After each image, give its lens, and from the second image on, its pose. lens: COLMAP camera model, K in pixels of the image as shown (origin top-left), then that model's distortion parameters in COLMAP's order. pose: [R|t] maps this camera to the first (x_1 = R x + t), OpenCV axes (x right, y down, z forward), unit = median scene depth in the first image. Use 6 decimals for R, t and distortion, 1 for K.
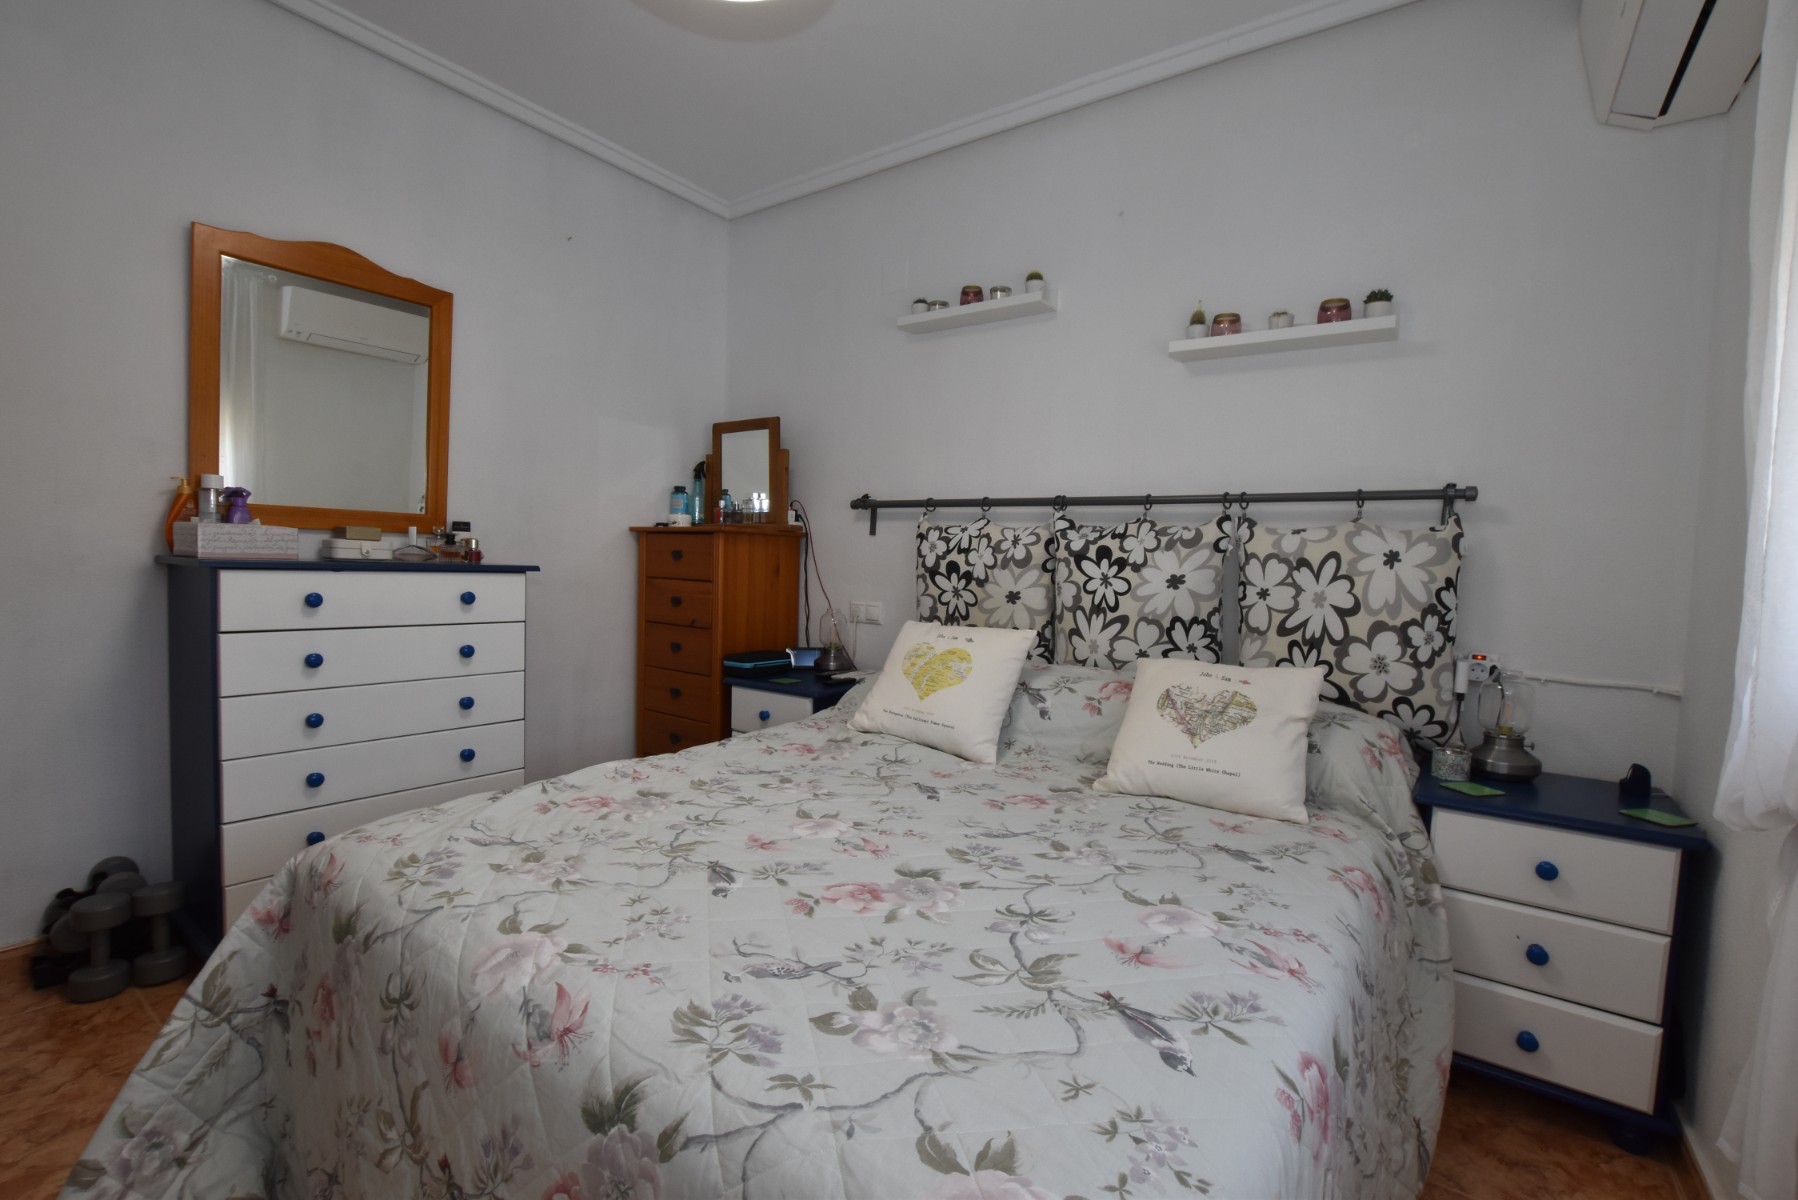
lens RADIAL K [[792.2, 0, 901.7], [0, 792.2, 610.1], [0, 0, 1]] dist [-0.034133, 0.005354]
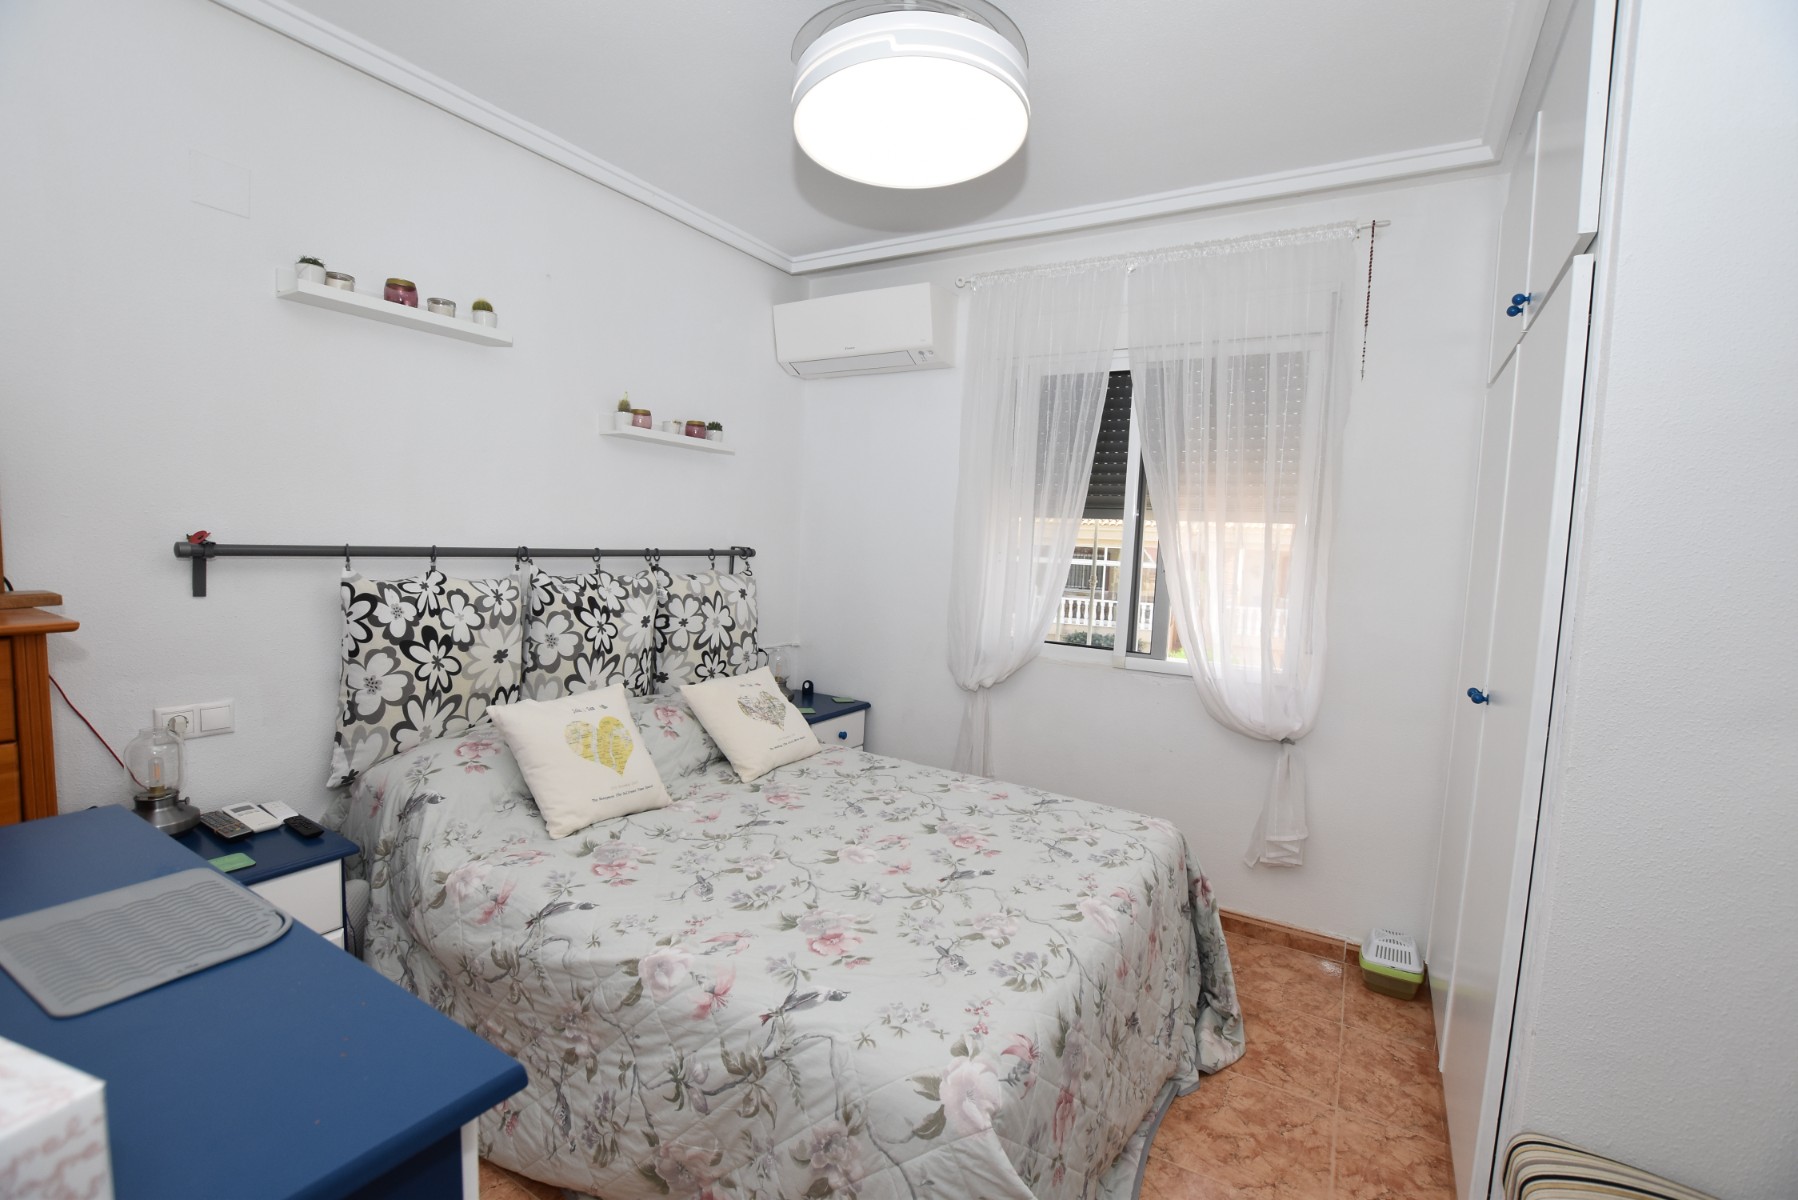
lens RADIAL K [[792.2, 0, 902.3], [0, 792.2, 601.6], [0, 0, 1]] dist [-0.034133, 0.005354]
pose [[-0.086334, -0.120329, 0.988973, -1.010419], [0.011466, 0.992494, 0.121758, -0.233219], [-0.996200, 0.021852, -0.084307, 0.737978]]
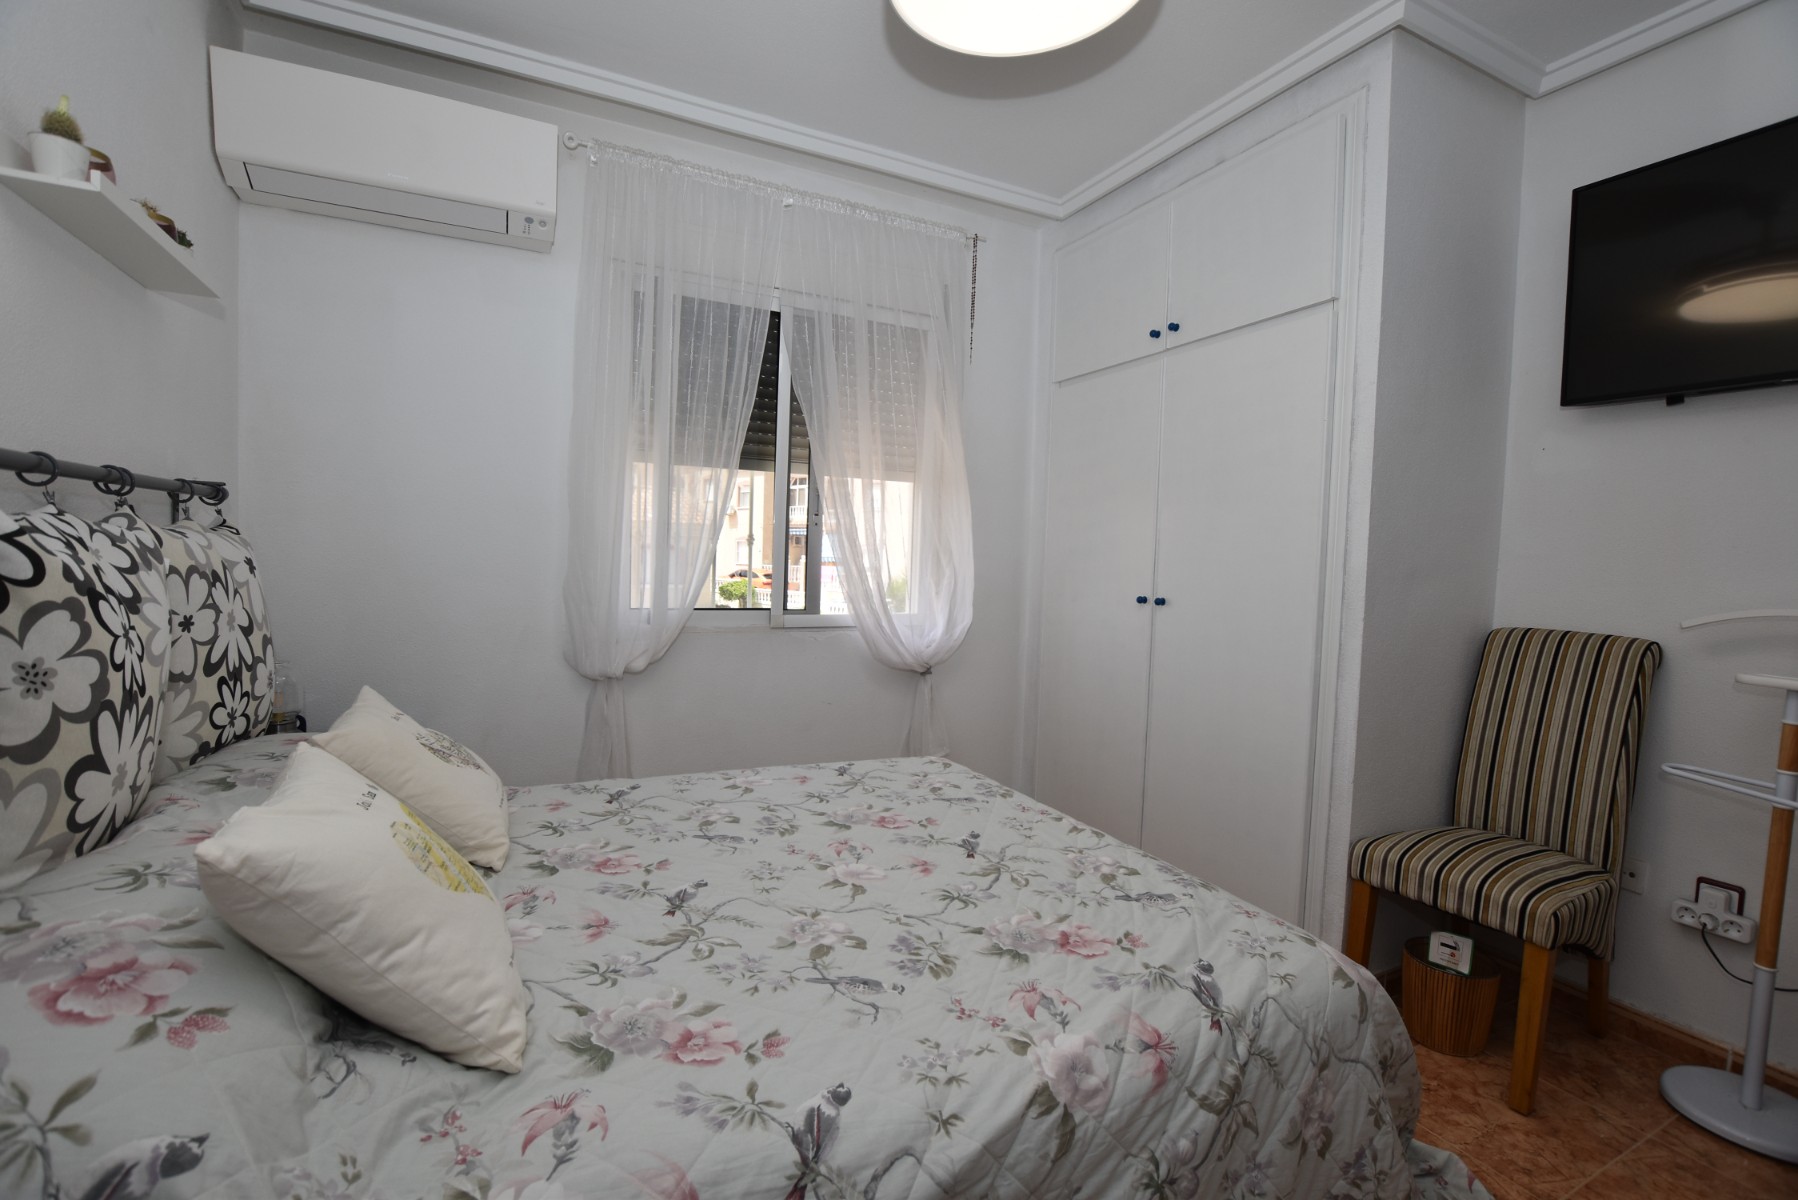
lens RADIAL K [[792.2, 0, 900.5], [0, 792.2, 601.0], [0, 0, 1]] dist [-0.034133, 0.005354]
pose [[-0.885204, -0.090547, 0.456306, -0.427385], [-0.038309, 0.991732, 0.122476, -0.152665], [-0.463623, 0.090935, -0.881354, 1.336240]]
